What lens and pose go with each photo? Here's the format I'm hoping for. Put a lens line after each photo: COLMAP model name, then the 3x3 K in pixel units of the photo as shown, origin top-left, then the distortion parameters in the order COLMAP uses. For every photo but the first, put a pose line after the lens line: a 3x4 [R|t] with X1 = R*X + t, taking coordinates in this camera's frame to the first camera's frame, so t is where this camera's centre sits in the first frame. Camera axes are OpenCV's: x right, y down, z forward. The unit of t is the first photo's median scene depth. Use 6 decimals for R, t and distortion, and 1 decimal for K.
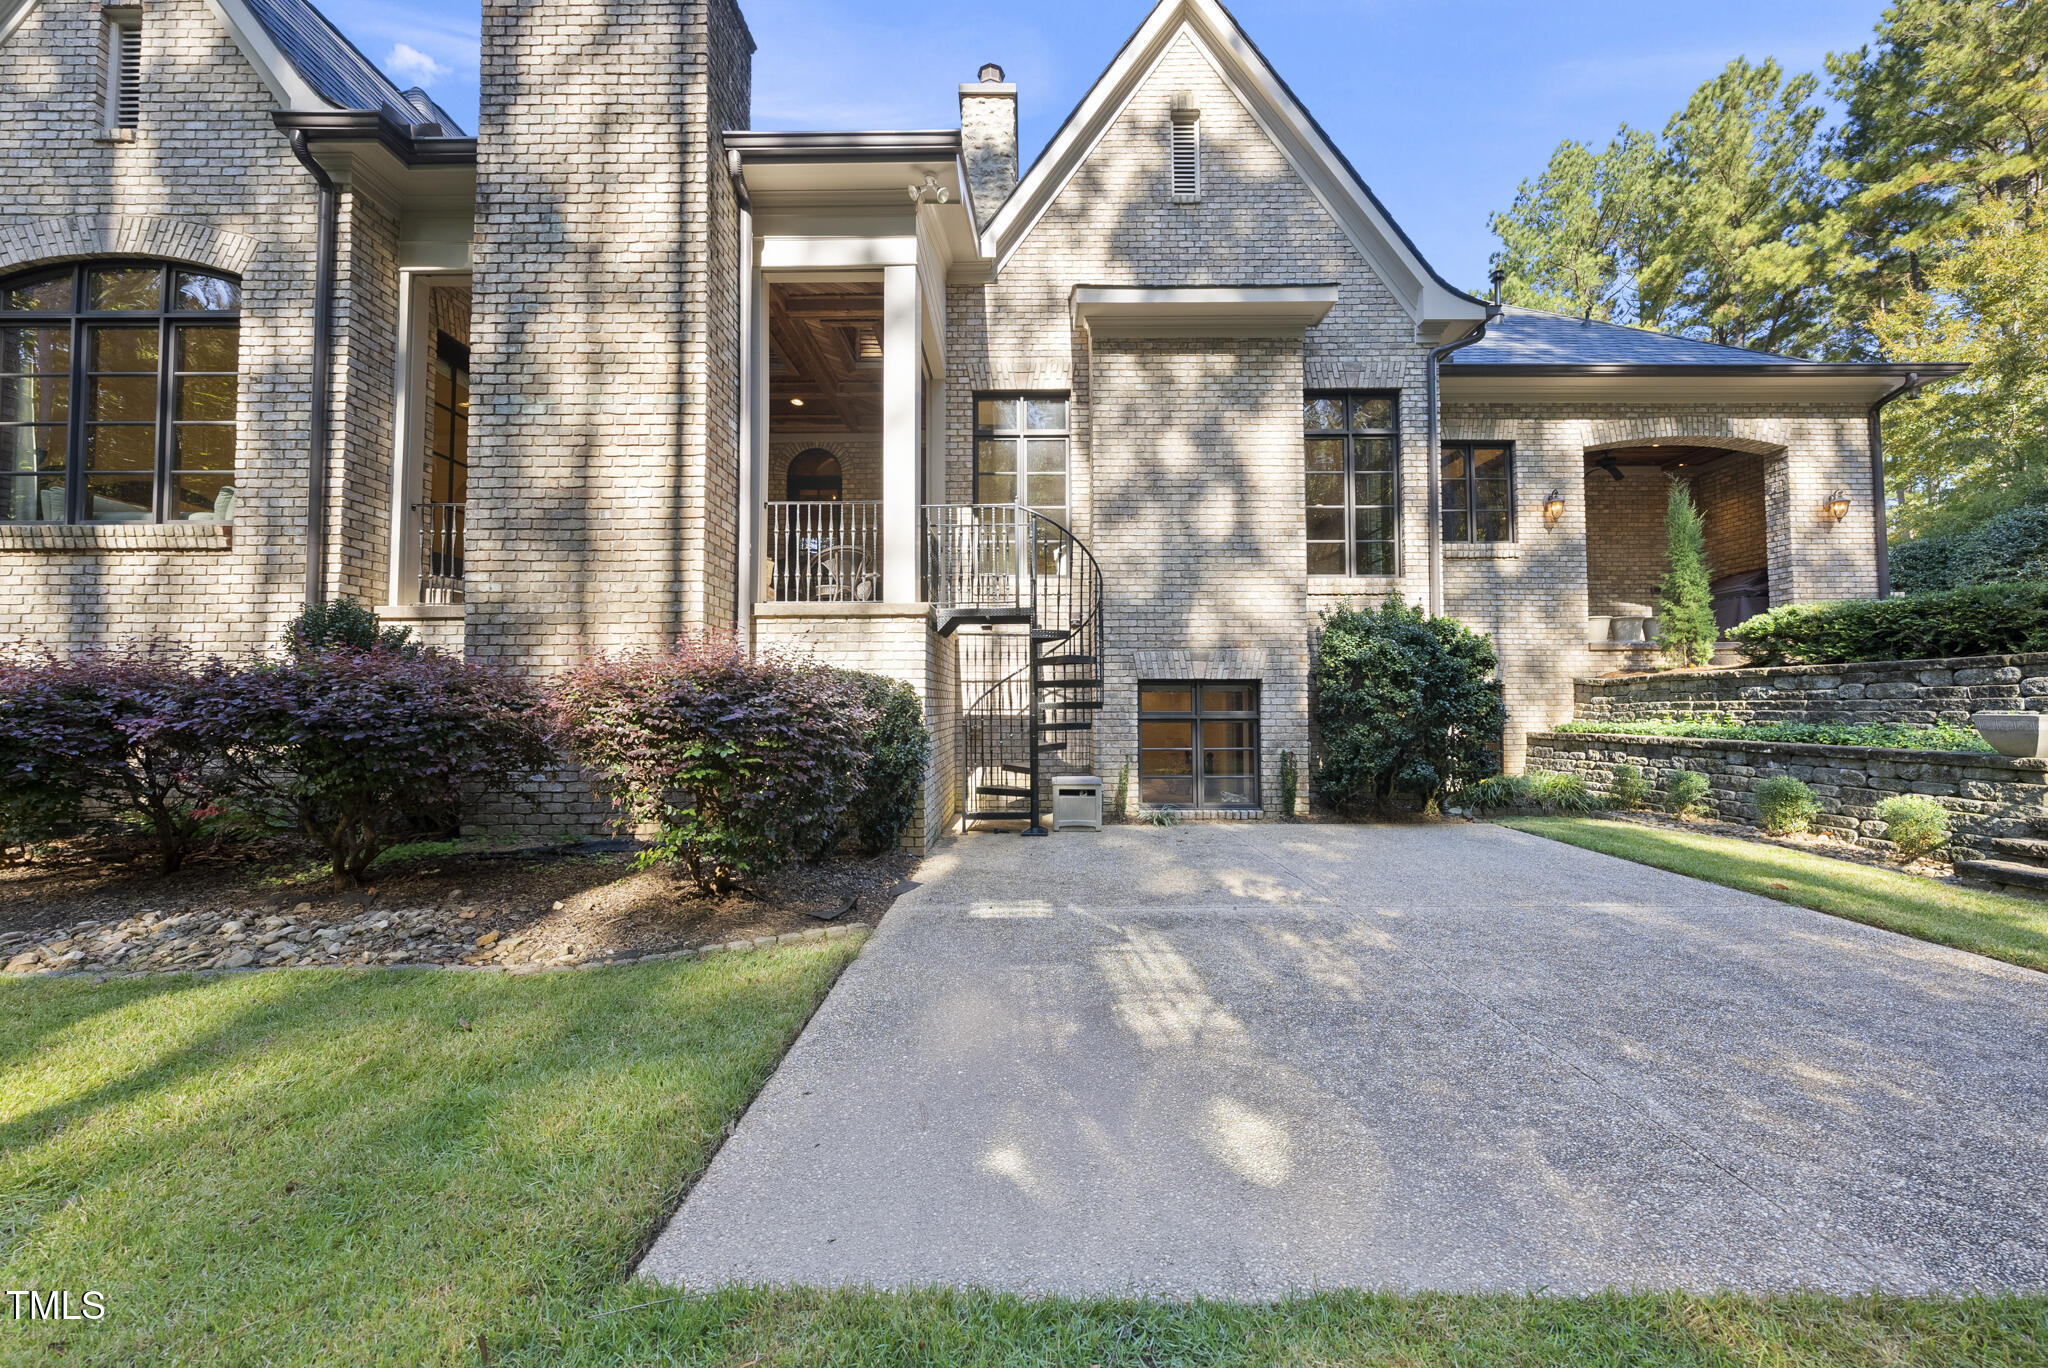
lens RADIAL K [[700.5, 0, 1023.6], [0, 700.5, 678.6], [0, 0, 1]] dist [-0.004839, 0.001253]
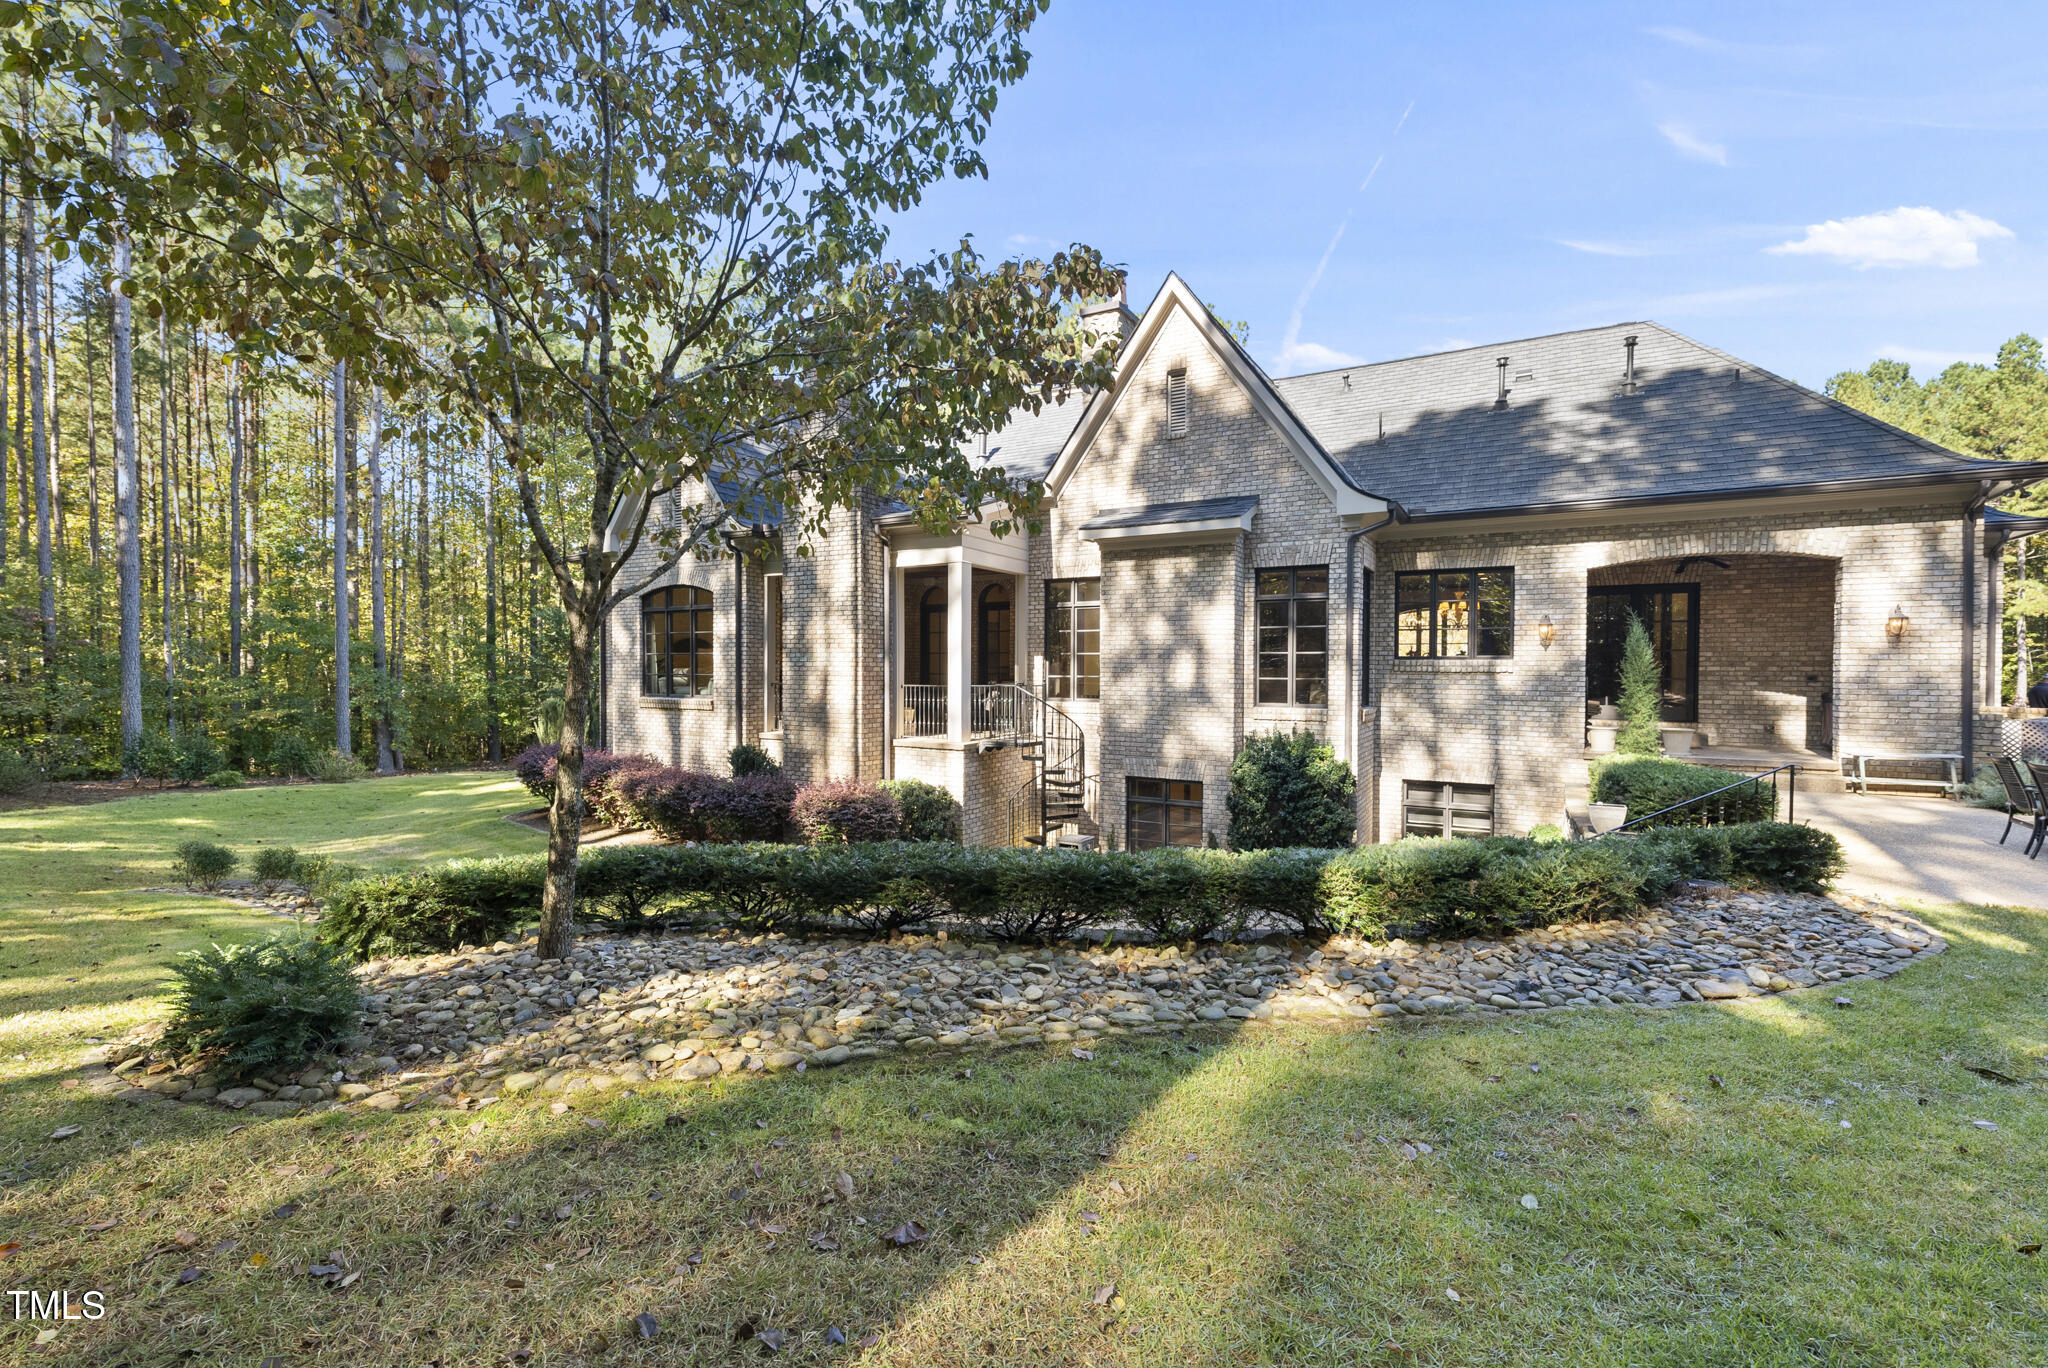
lens RADIAL K [[876.7, 0, 1017.5], [0, 876.7, 688.8], [0, 0, 1]] dist [-0.014083, -0.000051]
pose [[0.876709, 0.011379, -0.480887, 0.866908], [0.012408, 0.998853, 0.046257, -0.286312], [0.480861, -0.046520, 0.875562, -0.799070]]
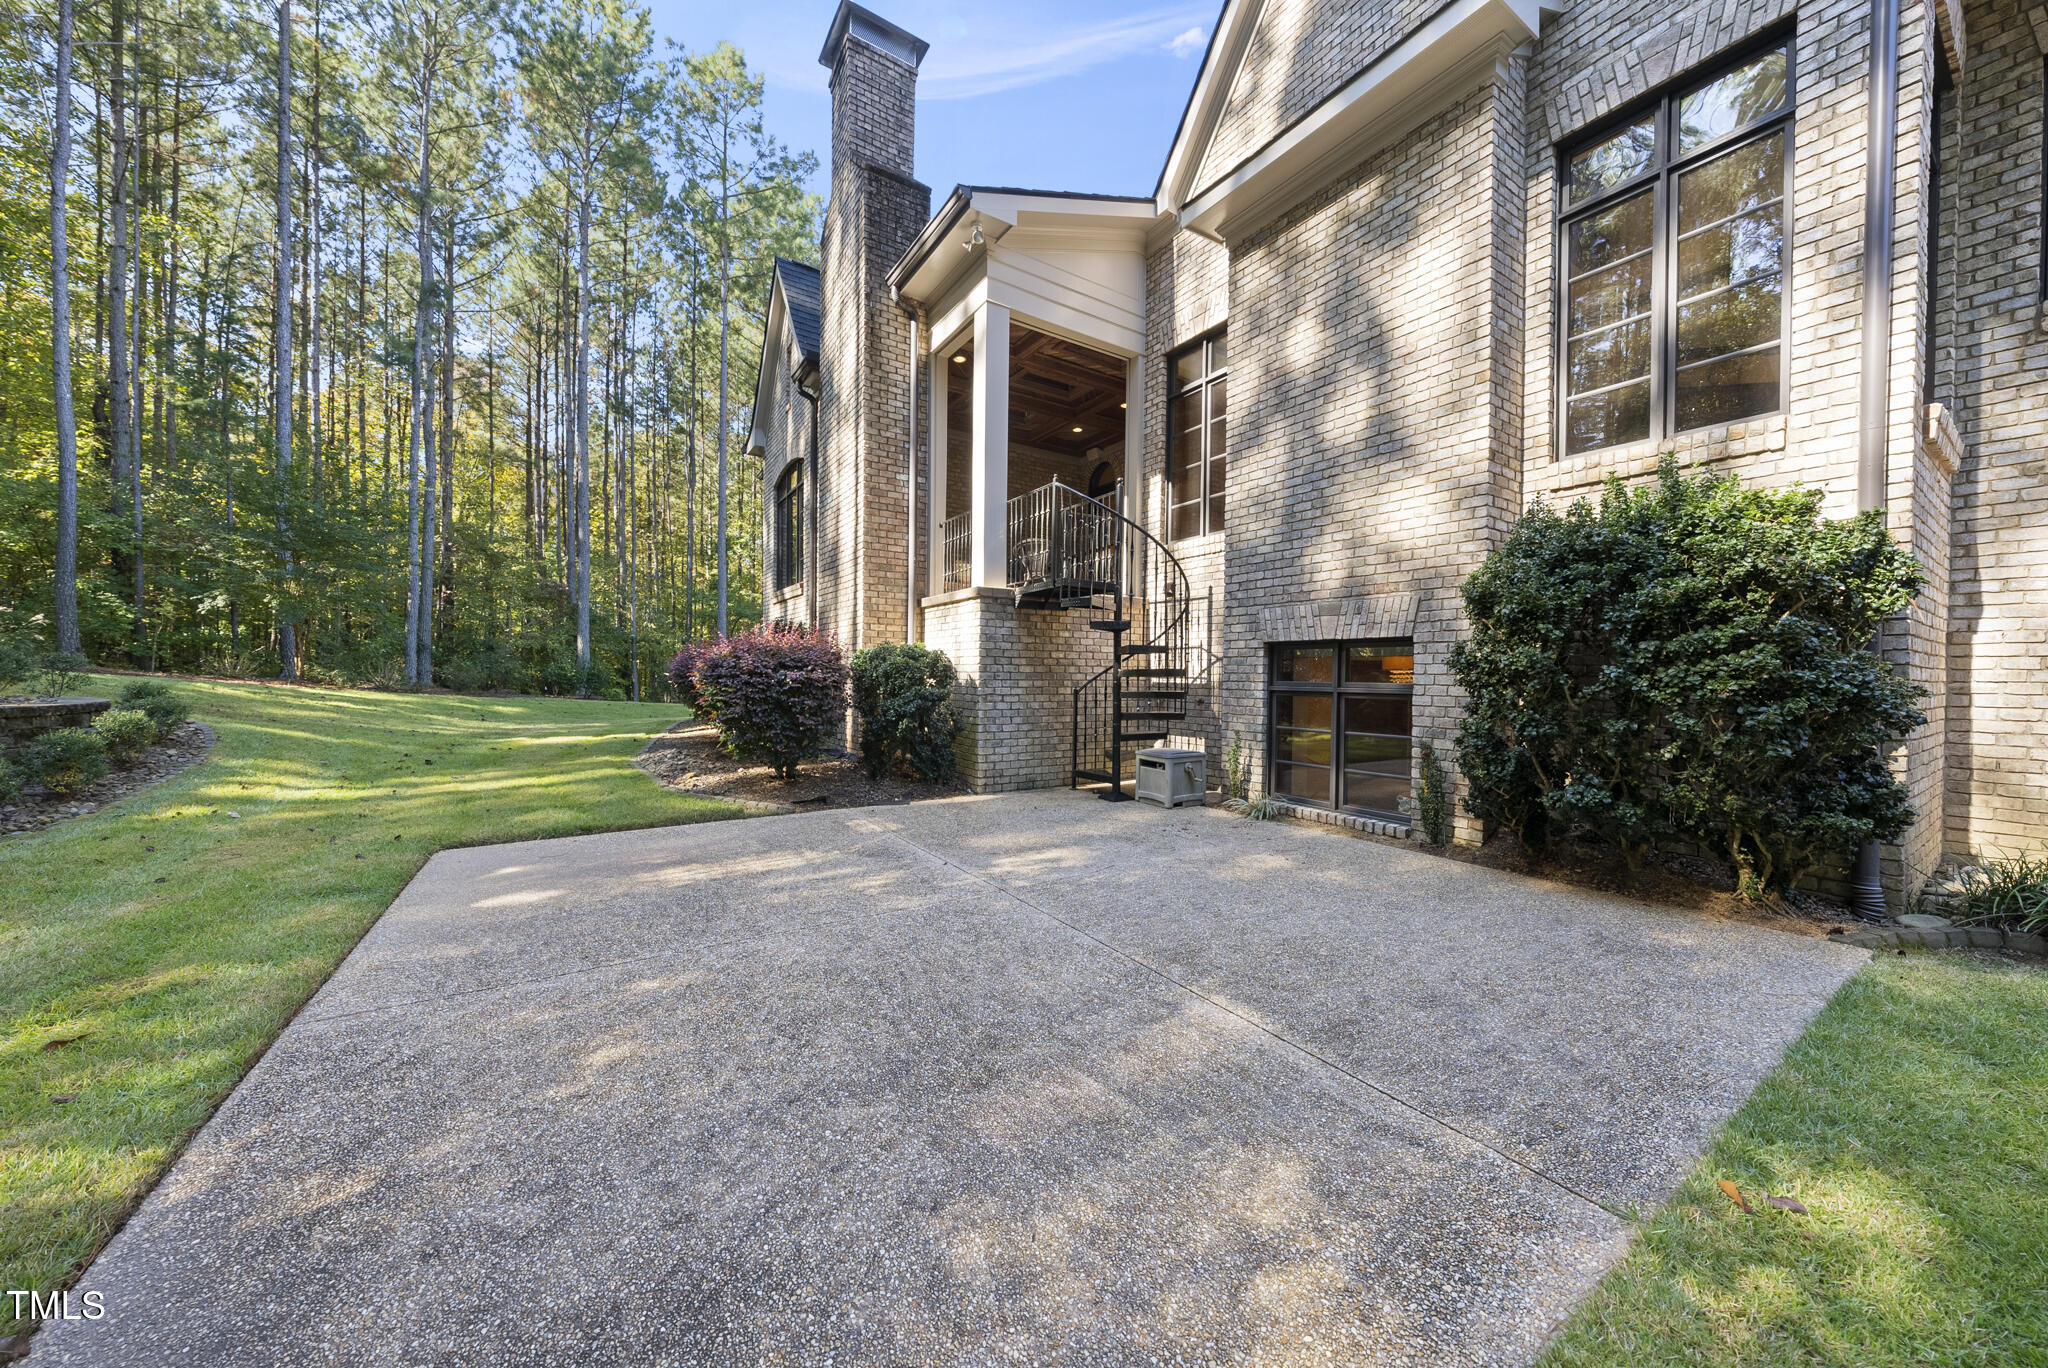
lens RADIAL K [[700.5, 0, 1031.8], [0, 700.5, 678.2], [0, 0, 1]] dist [-0.004839, 0.001253]
pose [[0.542700, 0.010802, -0.839857, 0.711866], [0.020089, 0.999464, 0.025837, 0.016361], [0.839686, -0.030894, 0.542192, 0.317501]]
